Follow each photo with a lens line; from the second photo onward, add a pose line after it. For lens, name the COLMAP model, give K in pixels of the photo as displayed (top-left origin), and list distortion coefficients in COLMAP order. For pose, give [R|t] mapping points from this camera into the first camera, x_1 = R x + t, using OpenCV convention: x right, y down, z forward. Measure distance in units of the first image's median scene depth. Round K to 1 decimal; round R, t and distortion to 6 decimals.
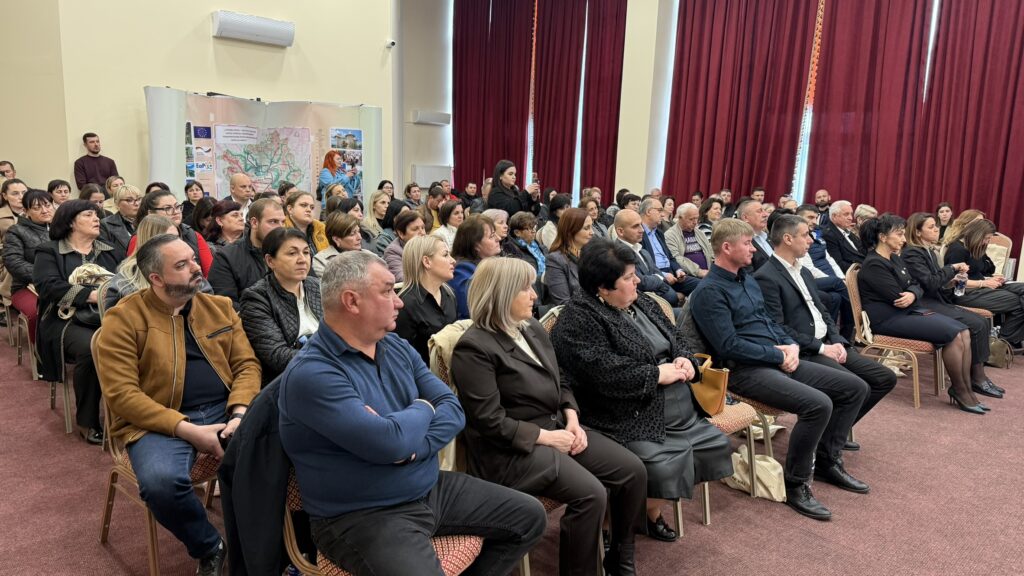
lens RADIAL K [[736.1, 0, 512.0], [0, 736.1, 288.0], [0, 0, 1]] dist [0.101803, -0.089299]
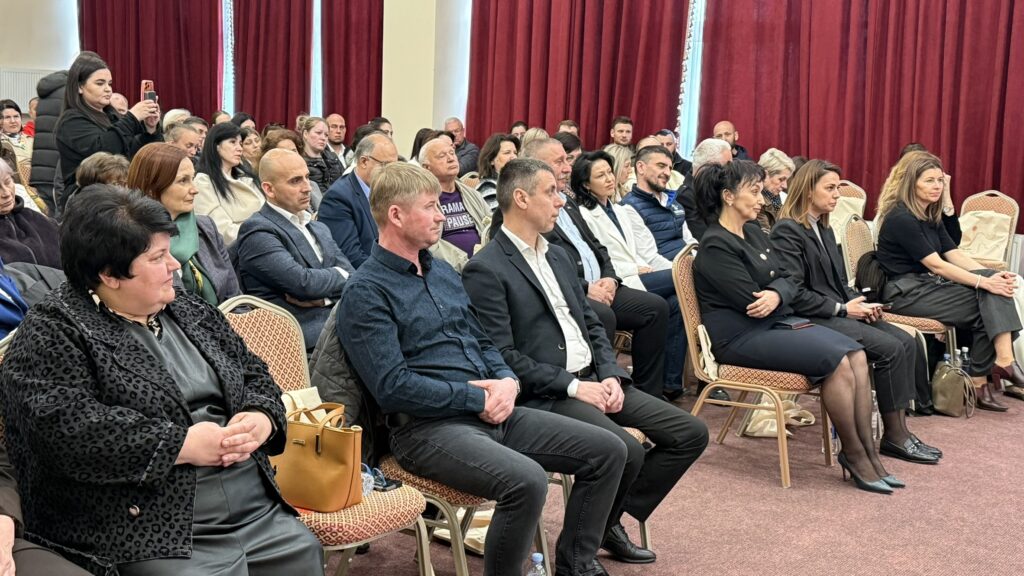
lens RADIAL K [[1379.6, 0, 512.0], [0, 1379.6, 288.0], [0, 0, 1]] dist [0.218974, -0.013119]
pose [[0.985462, -0.020127, 0.168700, 0.148562], [0.022589, 0.999664, -0.012686, 0.012660], [-0.168388, 0.016312, 0.985586, -0.040798]]
